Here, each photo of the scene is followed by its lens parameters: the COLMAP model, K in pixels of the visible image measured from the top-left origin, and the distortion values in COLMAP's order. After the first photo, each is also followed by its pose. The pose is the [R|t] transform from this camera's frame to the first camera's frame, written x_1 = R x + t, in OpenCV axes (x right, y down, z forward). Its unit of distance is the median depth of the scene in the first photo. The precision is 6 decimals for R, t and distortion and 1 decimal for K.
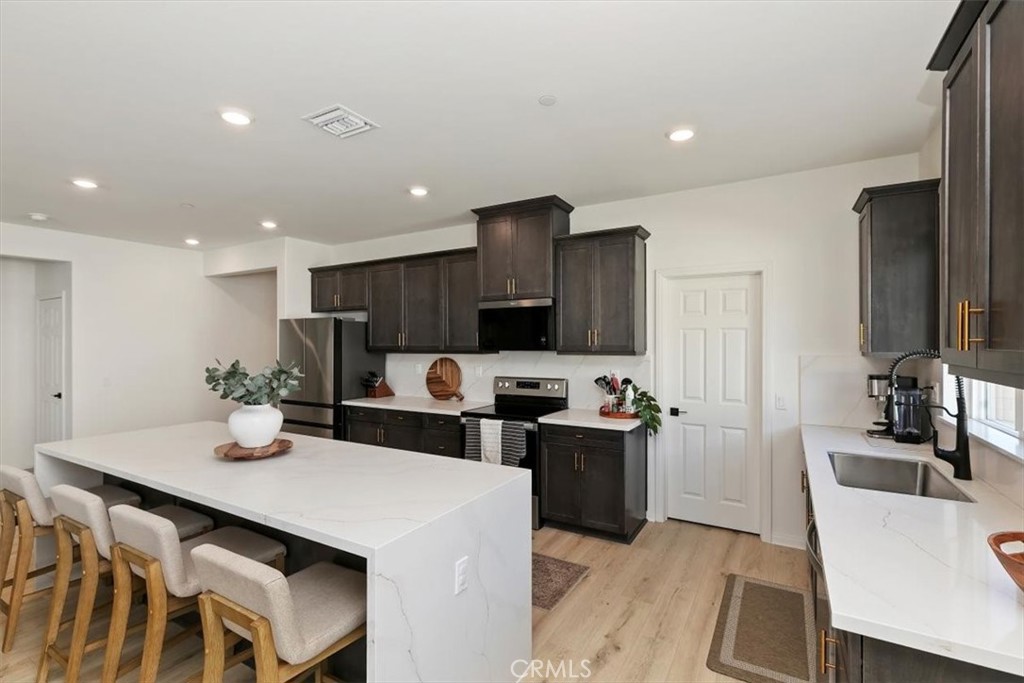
lens RADIAL K [[473.5, 0, 512.0], [0, 473.5, 341.5], [0, 0, 1]] dist [0.008535, 0.000129]
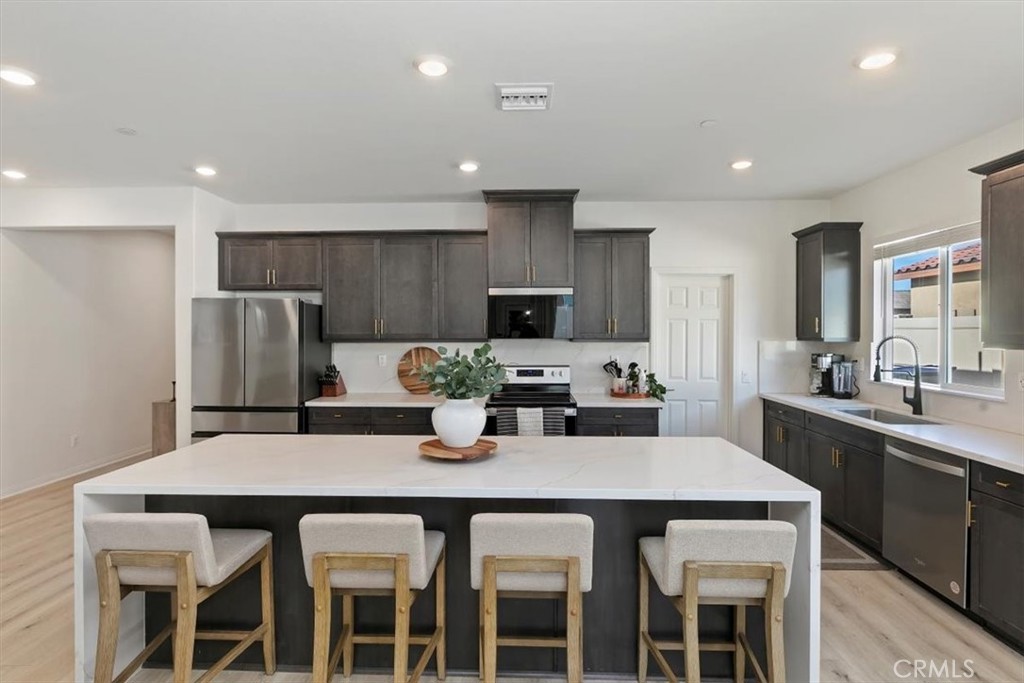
lens RADIAL K [[509.8, 0, 512.6], [0, 509.8, 331.6], [0, 0, 1]] dist [0.000985, 0.000105]
pose [[0.875582, 0.003299, 0.483059, -0.523173], [-0.002835, 0.999995, -0.001691, 0.006382], [-0.483062, 0.000111, 0.875586, 0.074765]]
